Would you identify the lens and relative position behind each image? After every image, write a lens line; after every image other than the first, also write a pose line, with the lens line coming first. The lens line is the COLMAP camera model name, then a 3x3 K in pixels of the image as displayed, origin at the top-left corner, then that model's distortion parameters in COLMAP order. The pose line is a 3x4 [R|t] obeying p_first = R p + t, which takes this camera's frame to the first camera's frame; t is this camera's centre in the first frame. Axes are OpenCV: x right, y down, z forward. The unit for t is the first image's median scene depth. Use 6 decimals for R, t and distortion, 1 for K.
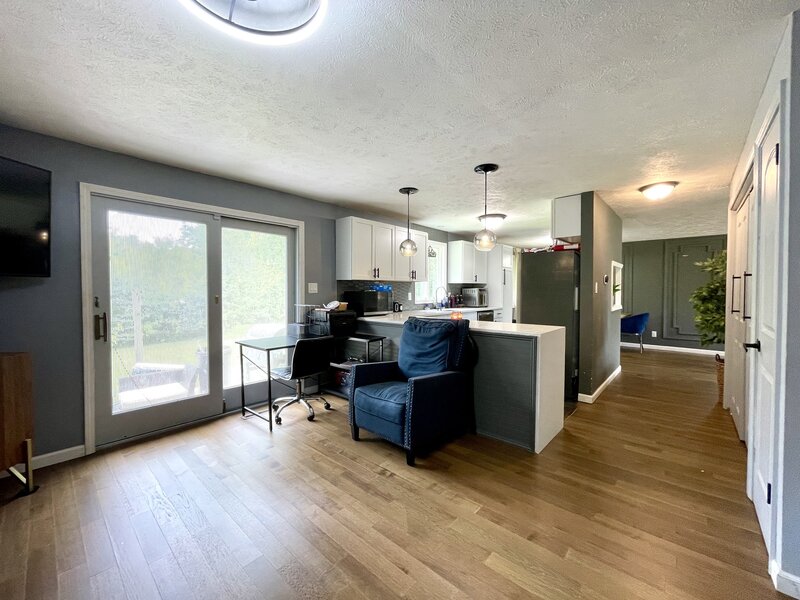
lens RADIAL K [[324.1, 0, 397.1], [0, 324.1, 299.6], [0, 0, 1]] dist [-0.001477, -0.000124]
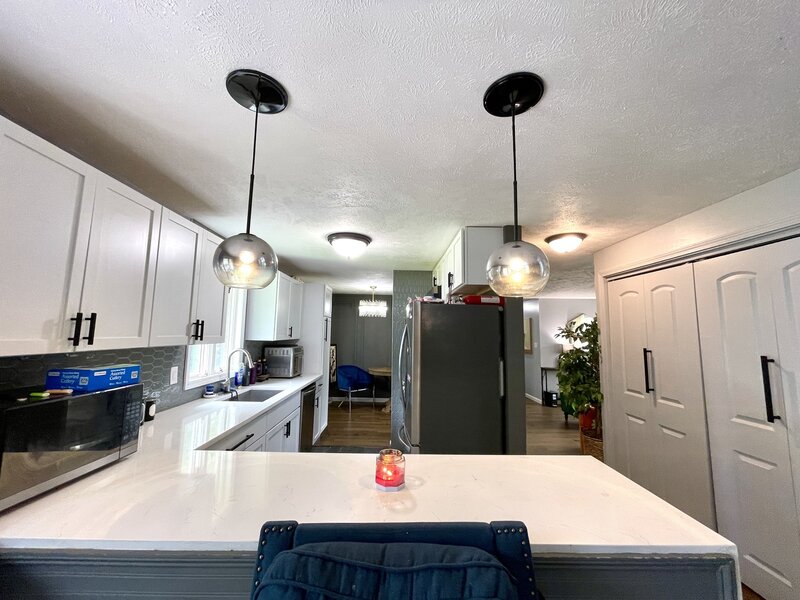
lens RADIAL K [[324.1, 0, 397.1], [0, 324.1, 299.6], [0, 0, 1]] dist [-0.001477, -0.000124]
pose [[0.735516, 0.083709, 0.672316, -0.058915], [0.002549, 0.991989, -0.126300, -0.076516], [-0.677502, 0.094610, 0.729411, 0.624199]]
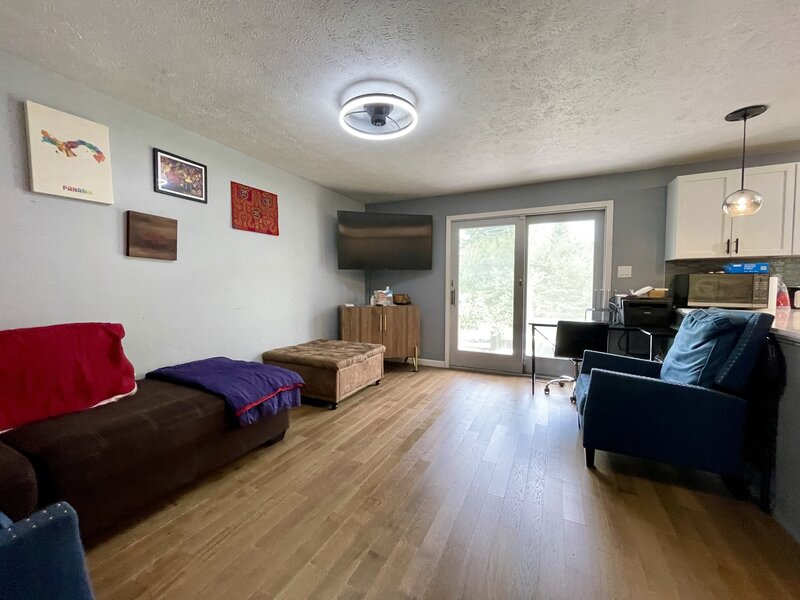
lens RADIAL K [[324.1, 0, 397.1], [0, 324.1, 299.6], [0, 0, 1]] dist [-0.001477, -0.000124]
pose [[0.271629, 0.044384, -0.961378, 0.441121], [-0.025946, 0.998911, 0.038786, 0.023566], [0.962052, 0.014408, 0.272485, 0.154330]]
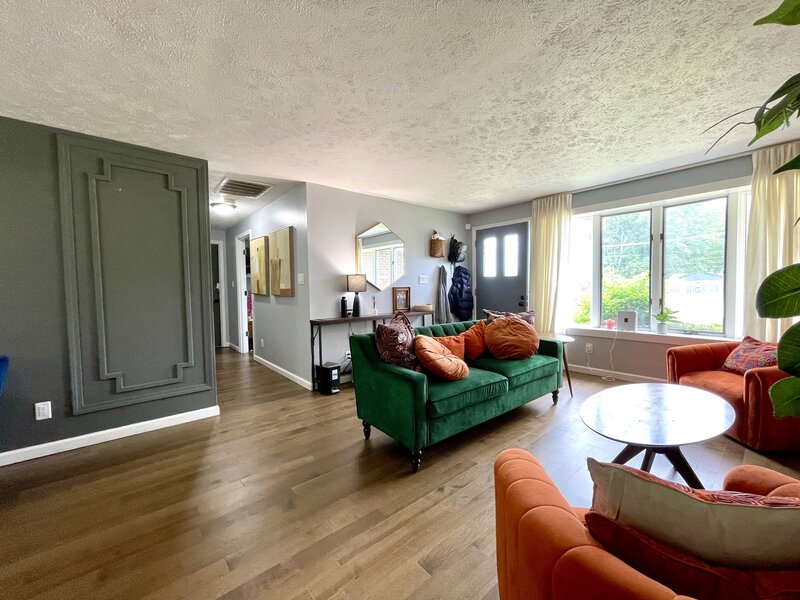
lens RADIAL K [[324.1, 0, 397.1], [0, 324.1, 299.6], [0, 0, 1]] dist [-0.001477, -0.000124]
pose [[0.136128, -0.044609, 0.989686, 0.955694], [0.040052, 0.998417, 0.039494, -0.011177], [-0.989881, 0.034262, 0.137699, 1.086463]]
